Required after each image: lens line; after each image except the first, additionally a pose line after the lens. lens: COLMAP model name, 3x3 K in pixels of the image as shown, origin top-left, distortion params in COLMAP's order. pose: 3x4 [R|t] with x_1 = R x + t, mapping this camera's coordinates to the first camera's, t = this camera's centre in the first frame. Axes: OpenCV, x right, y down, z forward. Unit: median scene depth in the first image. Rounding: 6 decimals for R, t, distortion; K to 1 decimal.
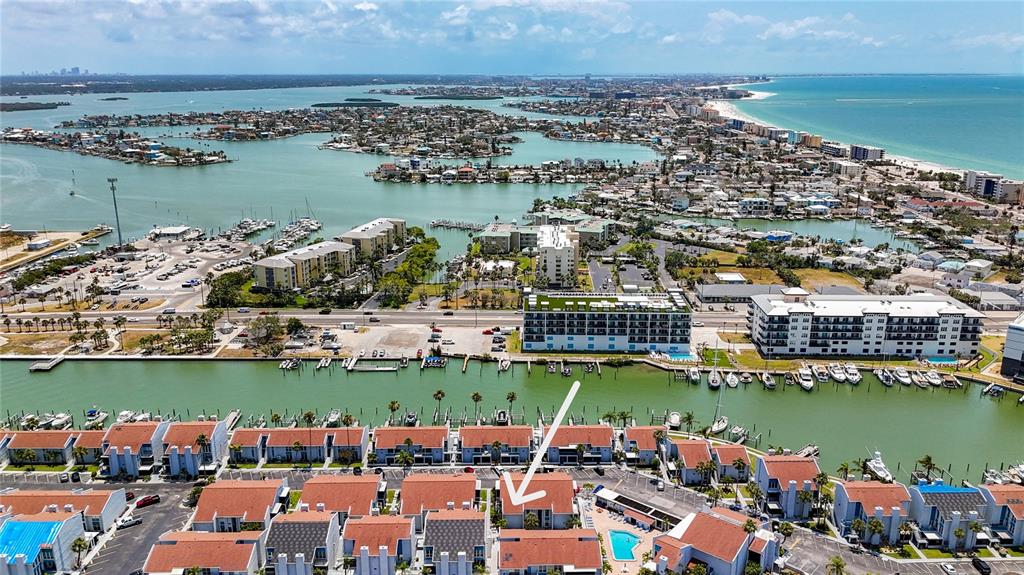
lens RADIAL K [[775.9, 0, 510.8], [0, 775.9, 287.4], [0, 0, 1]] dist [0.023457, -0.007811]
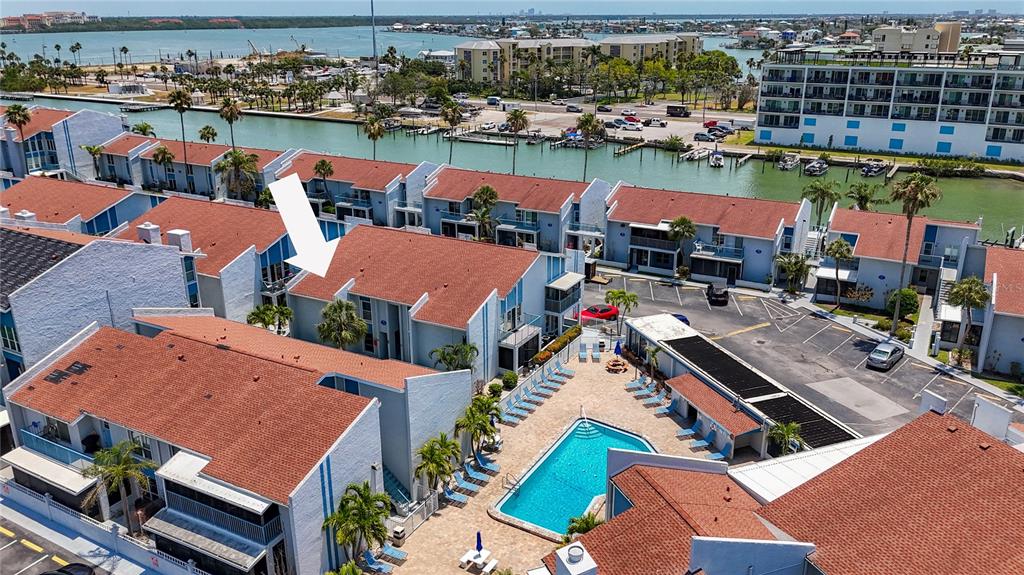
lens RADIAL K [[775.9, 0, 525.8], [0, 775.9, 318.4], [0, 0, 1]] dist [0.023457, -0.007811]
pose [[0.876606, 0.177603, -0.447235, 0.140201], [-0.131754, 0.982467, 0.131906, 0.151445], [0.462821, -0.056704, 0.884636, 0.466330]]
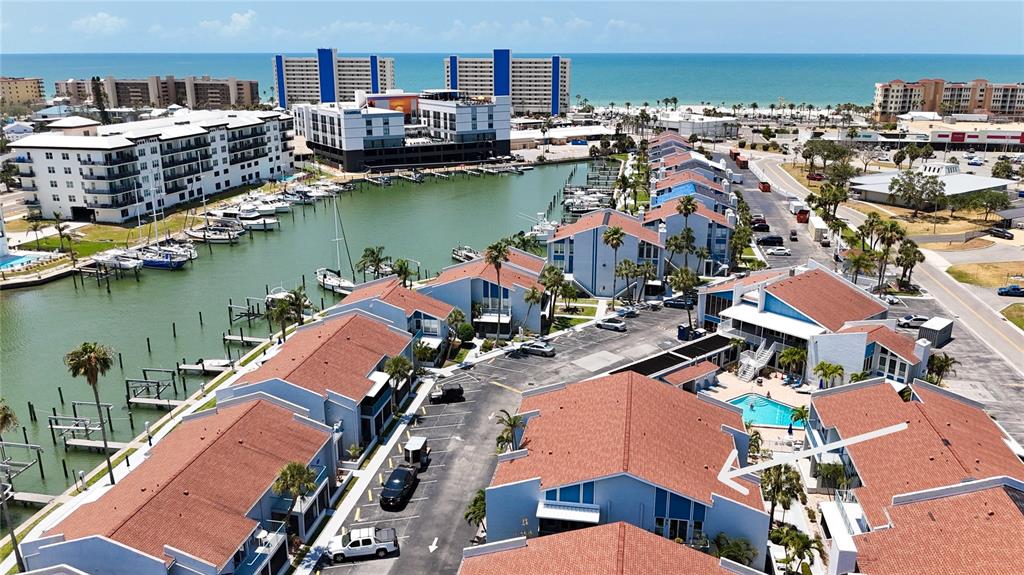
lens RADIAL K [[775.9, 0, 510.6], [0, 775.9, 287.8], [0, 0, 1]] dist [0.023457, -0.007811]
pose [[0.167133, -0.281932, 0.944765, -0.170174], [0.258144, 0.937328, 0.234046, 0.071709], [-0.951540, 0.204769, 0.229437, 0.620957]]
